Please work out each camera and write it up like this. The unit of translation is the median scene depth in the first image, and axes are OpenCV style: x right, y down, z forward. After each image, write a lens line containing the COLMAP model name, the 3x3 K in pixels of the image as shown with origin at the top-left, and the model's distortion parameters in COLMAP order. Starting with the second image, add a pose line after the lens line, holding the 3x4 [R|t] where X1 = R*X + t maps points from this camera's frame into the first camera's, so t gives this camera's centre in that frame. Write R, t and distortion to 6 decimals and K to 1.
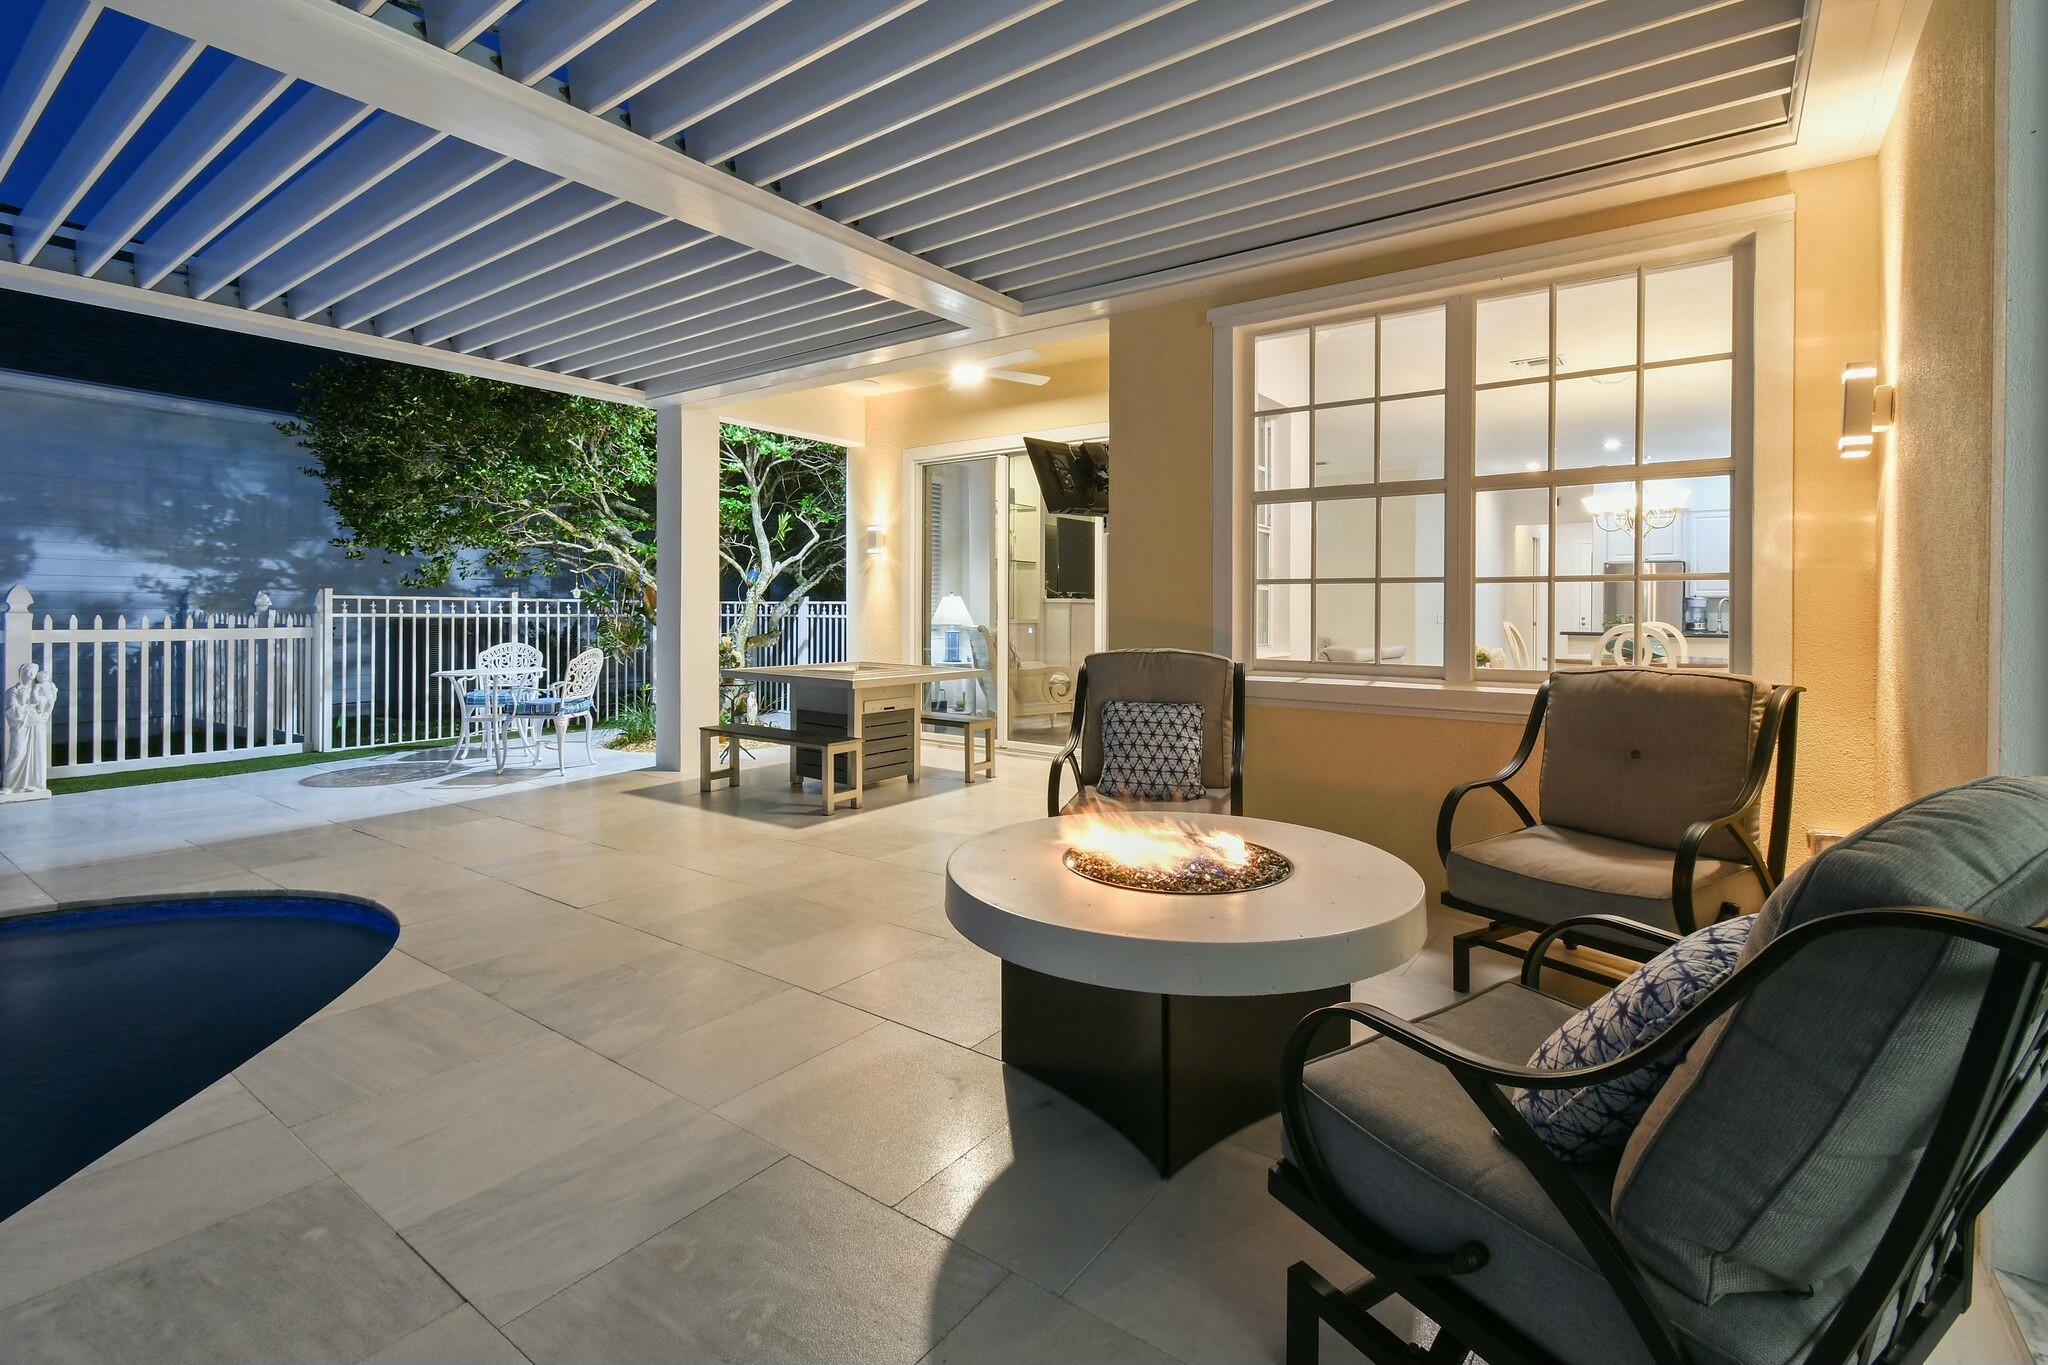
lens RADIAL K [[933.5, 0, 1003.6], [0, 933.5, 619.5], [0, 0, 1]] dist [0.003467, 0.000124]
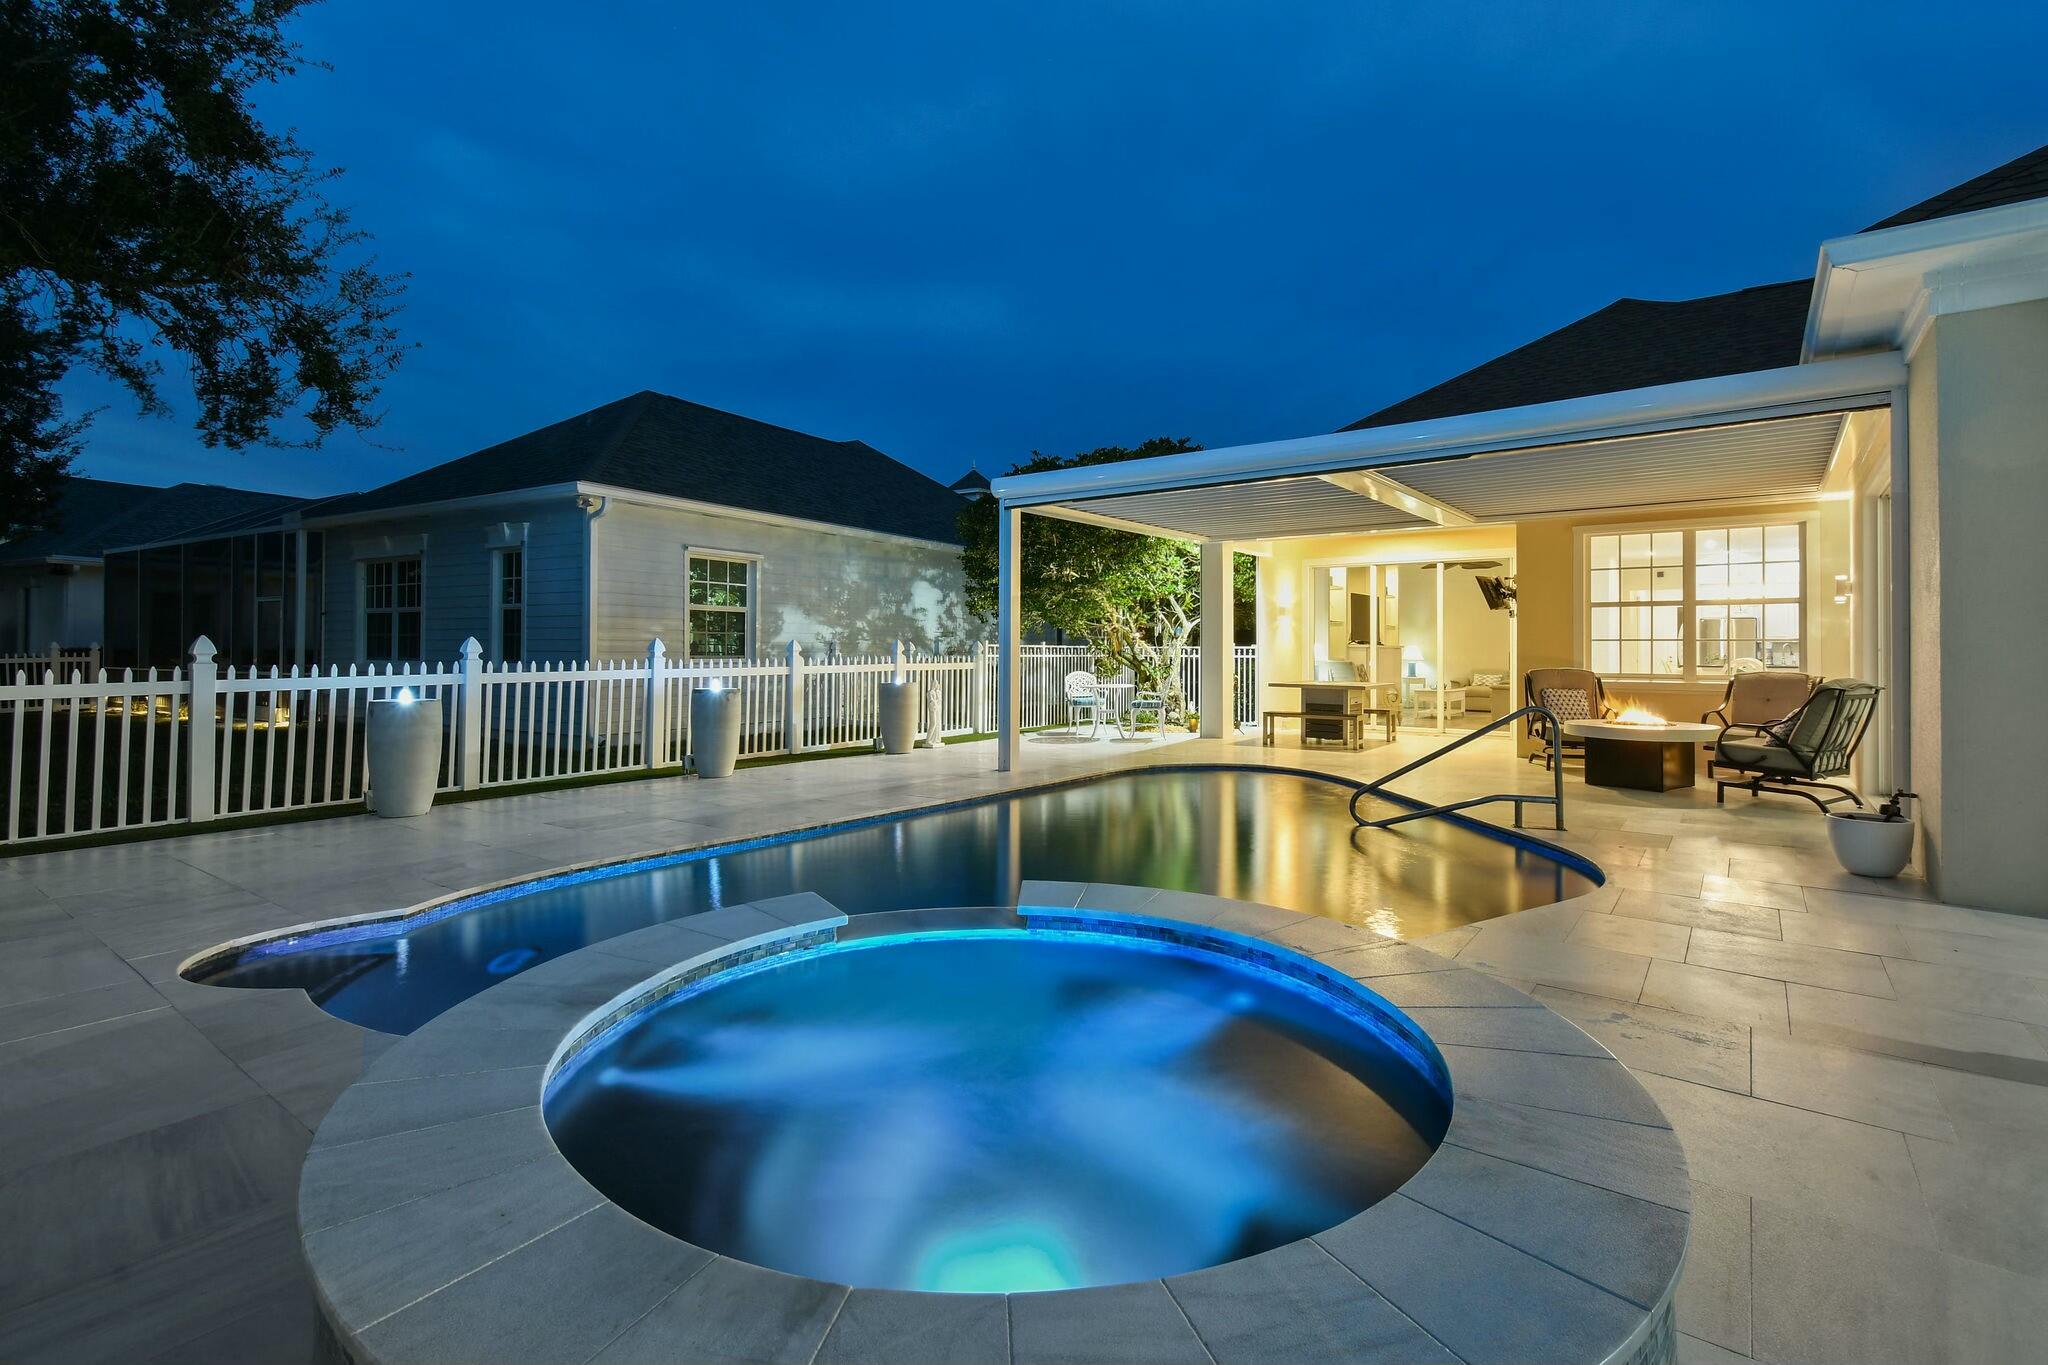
lens RADIAL K [[933.5, 0, 1024.8], [0, 933.5, 662.7], [0, 0, 1]] dist [0.003467, 0.000124]
pose [[0.999857, -0.002166, -0.016760, -0.570223], [0.002197, 0.999996, 0.001808, 0.004504], [0.016756, -0.001844, 0.999858, -0.702518]]
